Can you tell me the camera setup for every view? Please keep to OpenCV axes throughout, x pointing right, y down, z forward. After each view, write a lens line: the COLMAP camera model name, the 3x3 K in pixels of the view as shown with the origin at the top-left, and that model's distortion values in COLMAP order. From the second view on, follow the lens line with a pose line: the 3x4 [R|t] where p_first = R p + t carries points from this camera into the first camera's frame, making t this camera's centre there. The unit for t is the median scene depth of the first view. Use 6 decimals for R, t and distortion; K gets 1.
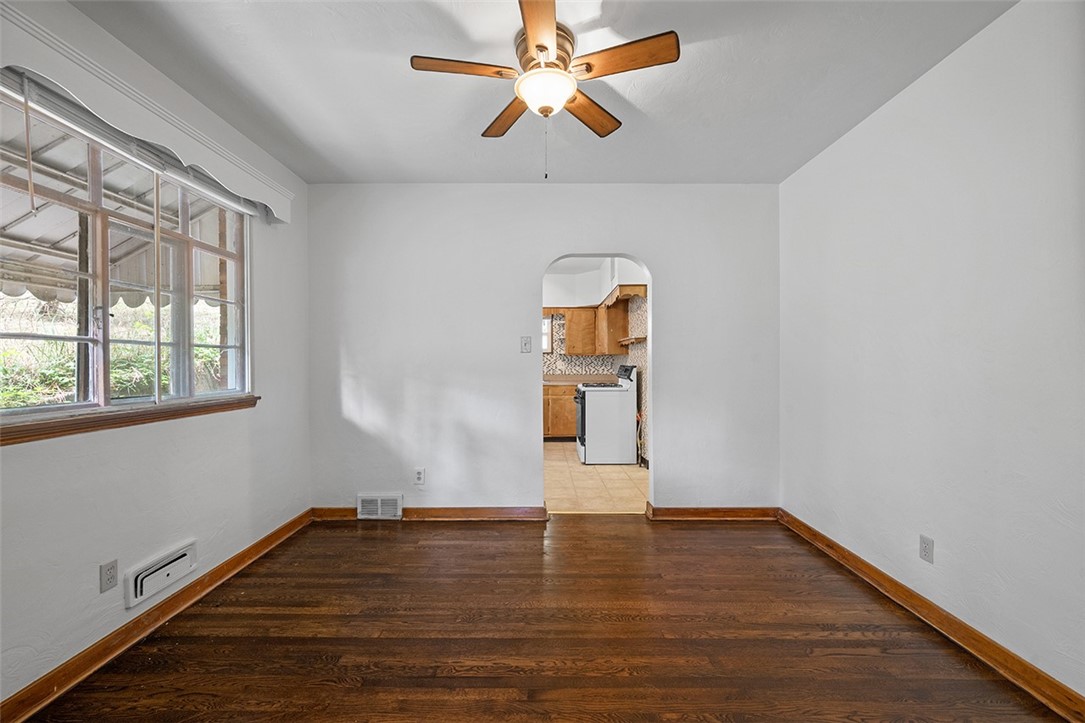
lens RADIAL K [[430.5, 0, 544.8], [0, 430.5, 364.9], [0, 0, 1]] dist [-0.000200, 0.000281]
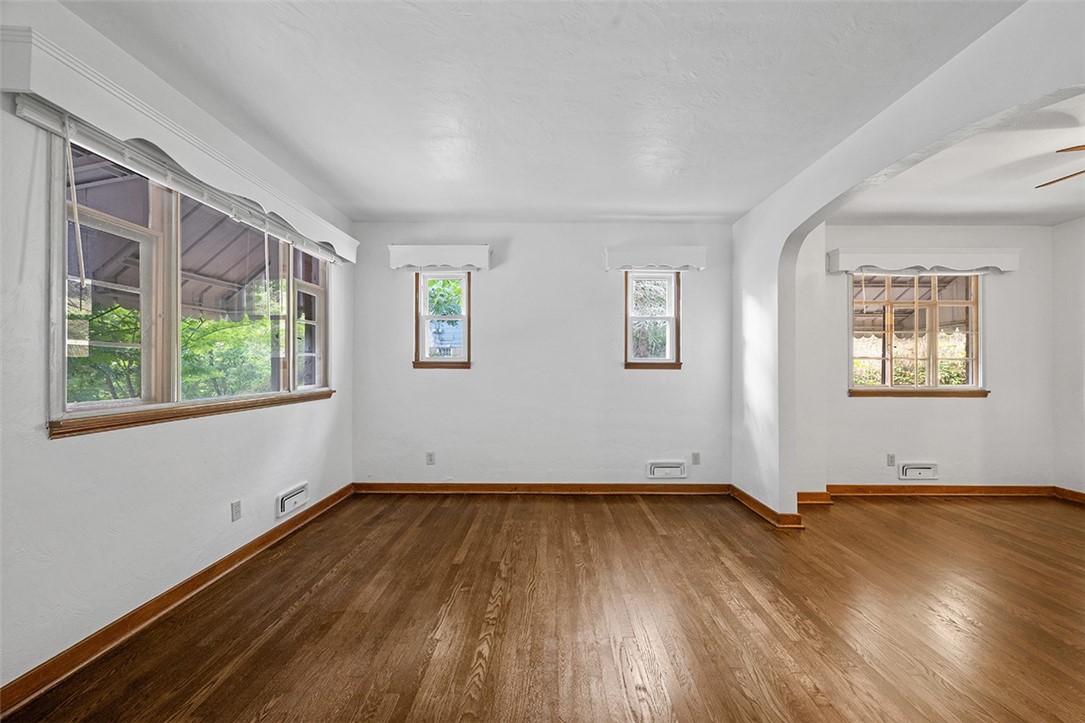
lens RADIAL K [[430.5, 0, 541.5], [0, 430.5, 367.2], [0, 0, 1]] dist [-0.000200, 0.000281]
pose [[-0.011165, 0.002895, -0.999933, 0.839749], [-0.009861, 0.999947, 0.003005, 0.000135], [0.999889, 0.009894, -0.011136, -0.546937]]
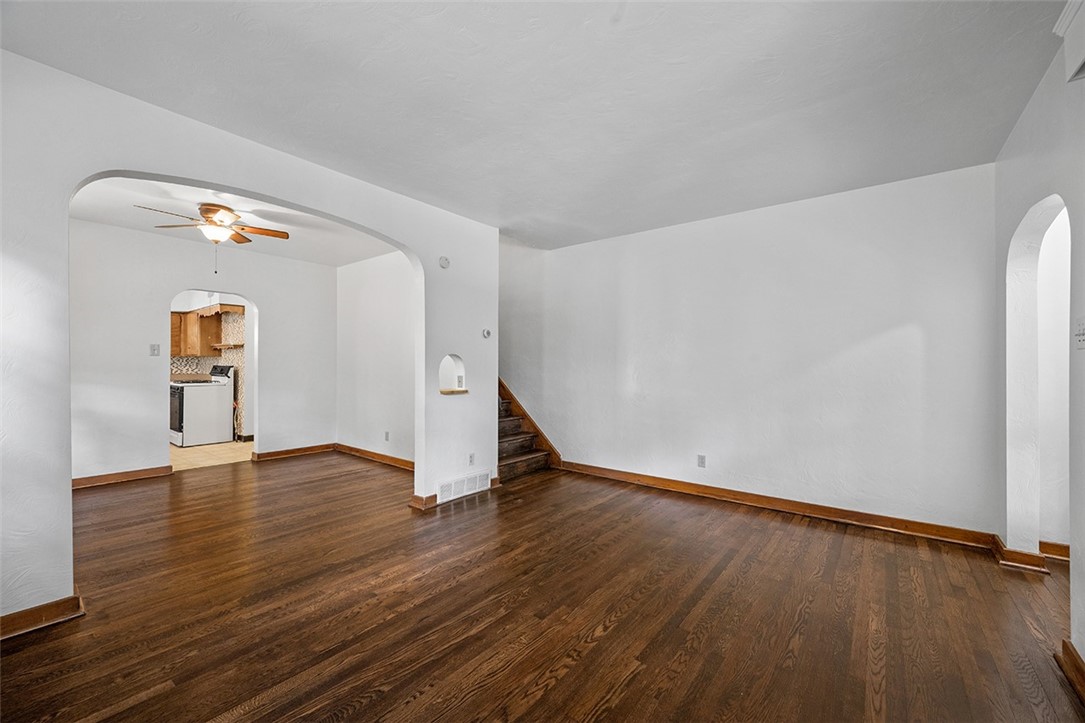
lens RADIAL K [[430.5, 0, 544.5], [0, 430.5, 362.9], [0, 0, 1]] dist [-0.000200, 0.000281]
pose [[0.615456, 0.006861, 0.788142, -0.430134], [-0.002287, 0.999973, -0.006919, -0.000093], [-0.788168, 0.002456, 0.615455, -1.001229]]
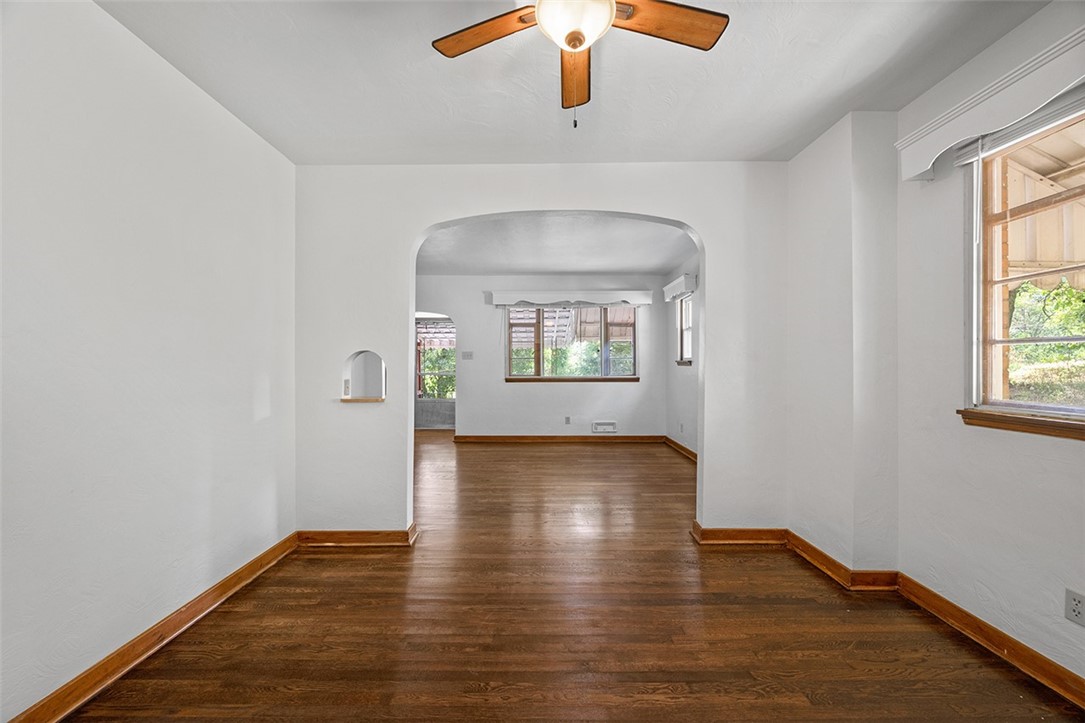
lens RADIAL K [[430.5, 0, 537.8], [0, 430.5, 361.8], [0, 0, 1]] dist [-0.000200, 0.000281]
pose [[-0.999839, 0.004515, 0.017373, 0.038670], [0.004541, 0.999989, 0.001438, -0.009642], [-0.017367, 0.001517, -0.999848, 1.188336]]
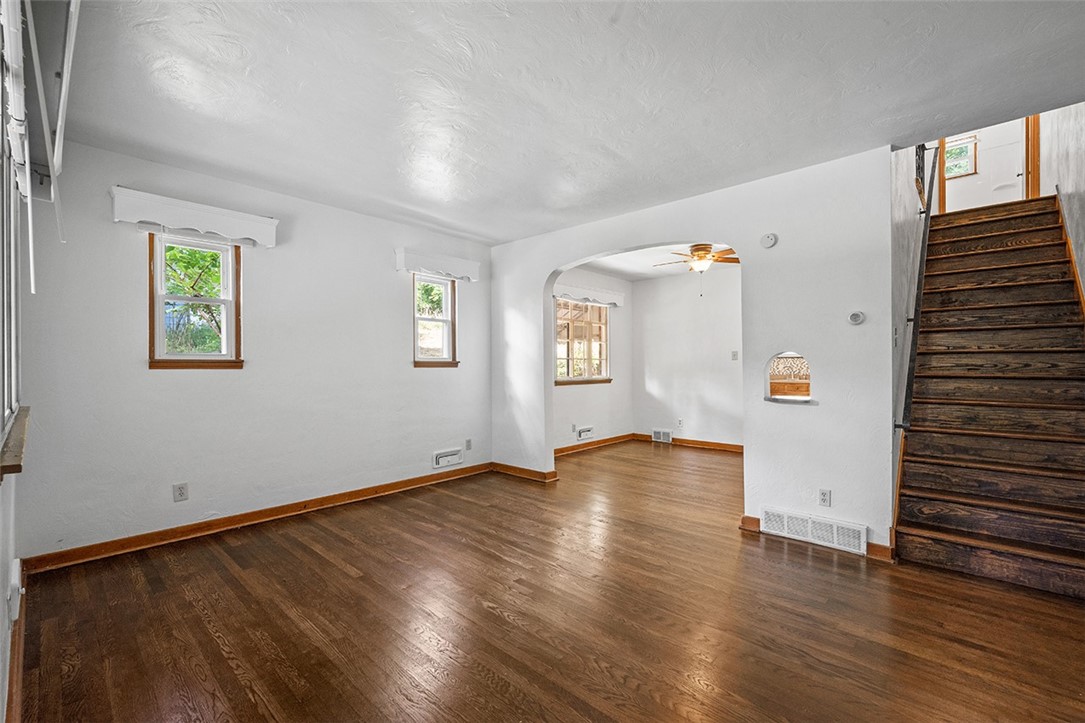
lens RADIAL K [[469.7, 0, 548.8], [0, 469.7, 362.1], [0, 0, 1]] dist [-0.001323, 0.000246]
pose [[0.743755, -0.003156, -0.668445, 0.834807], [-0.004250, 0.999946, -0.009450, 0.003335], [0.668439, 0.009869, 0.743701, -1.200841]]
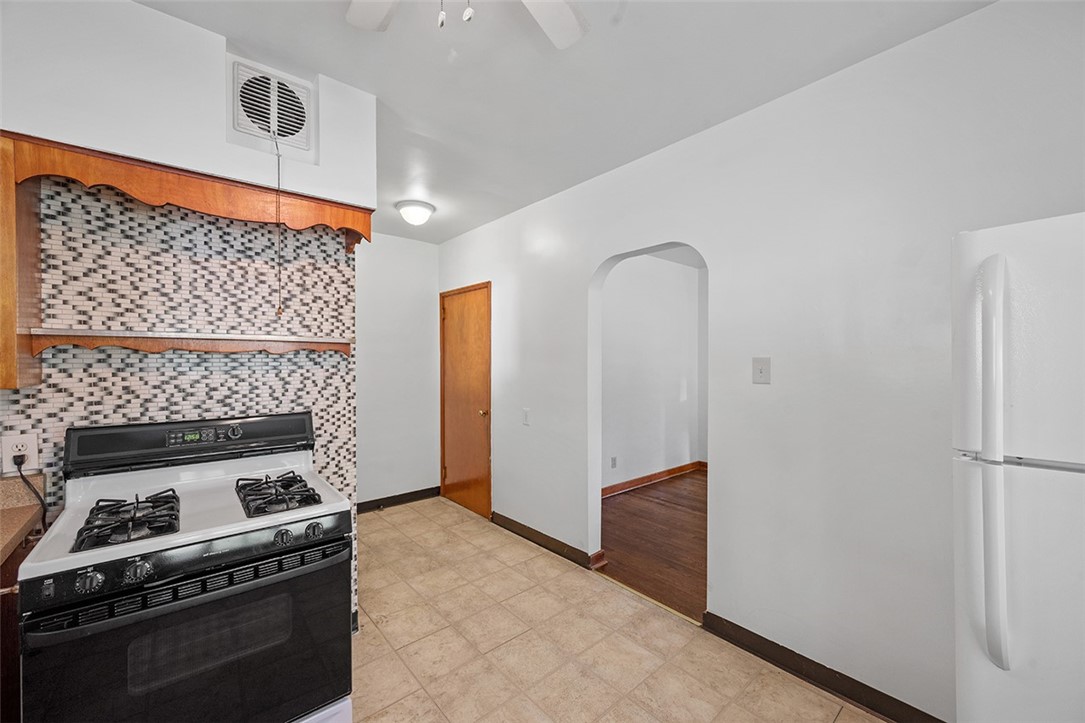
lens RADIAL K [[430.5, 0, 551.5], [0, 430.5, 362.2], [0, 0, 1]] dist [-0.000200, 0.000281]
pose [[-0.654826, -0.006493, 0.755751, -0.420784], [0.003401, 0.999928, 0.011537, -0.084714], [-0.755772, 0.010125, -0.654757, 1.985007]]
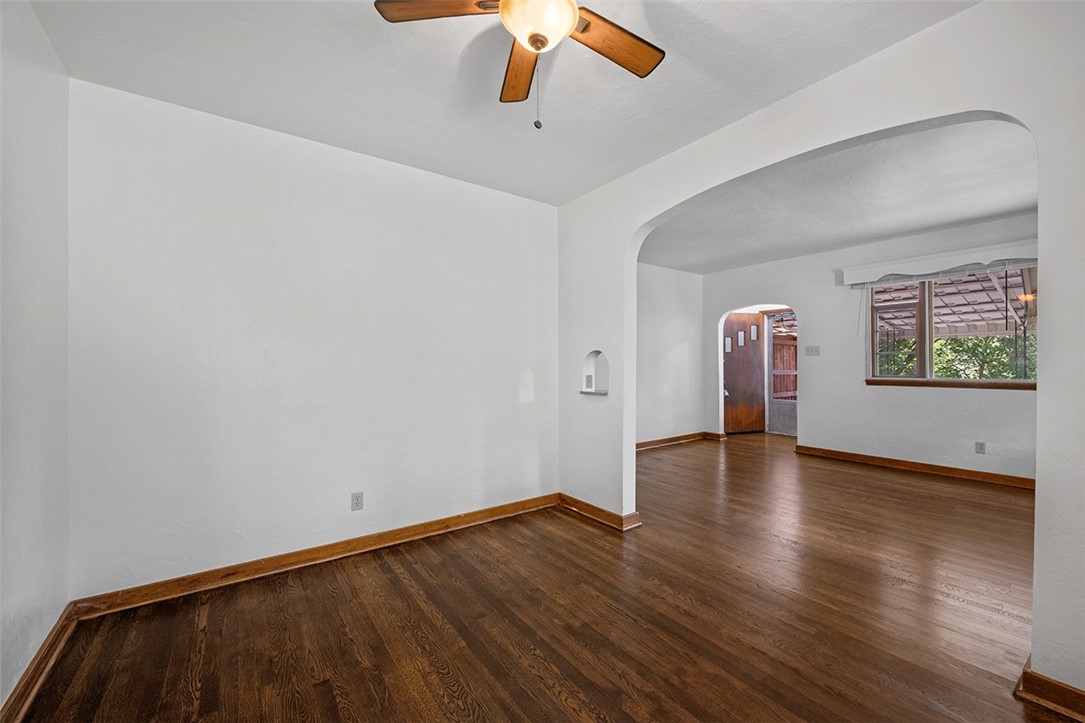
lens RADIAL K [[430.5, 0, 545.1], [0, 430.5, 360.7], [0, 0, 1]] dist [-0.000200, 0.000281]
pose [[-0.583061, 0.009390, 0.812374, -0.427350], [0.011654, 0.999927, -0.003193, -0.006383], [-0.812345, 0.007606, -0.583127, 0.967895]]
